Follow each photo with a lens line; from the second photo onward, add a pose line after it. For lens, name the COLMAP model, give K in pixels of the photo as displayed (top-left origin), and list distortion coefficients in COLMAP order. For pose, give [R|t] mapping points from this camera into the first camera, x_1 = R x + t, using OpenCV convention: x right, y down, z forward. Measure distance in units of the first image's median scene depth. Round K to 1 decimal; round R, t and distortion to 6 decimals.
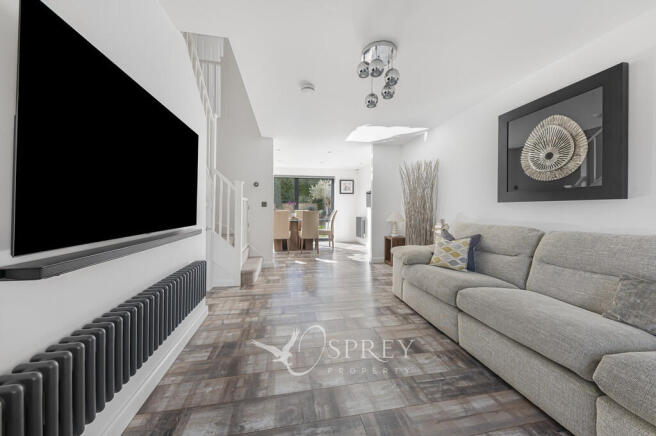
lens RADIAL K [[228.5, 0, 327.3], [0, 228.5, 213.0], [0, 0, 1]] dist [-0.001854, -0.000386]
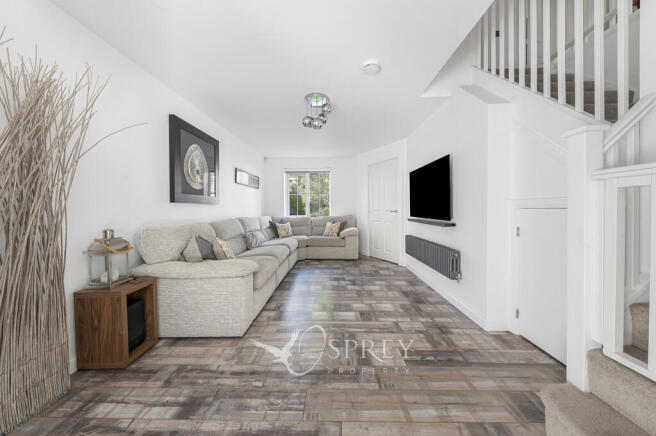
lens RADIAL K [[228.5, 0, 331.1], [0, 228.5, 206.4], [0, 0, 1]] dist [-0.001854, -0.000386]
pose [[-0.982724, 0.001737, 0.185071, -0.109550], [0.002537, 0.999988, 0.004086, -0.032401], [-0.185061, 0.004485, -0.982717, 1.977621]]
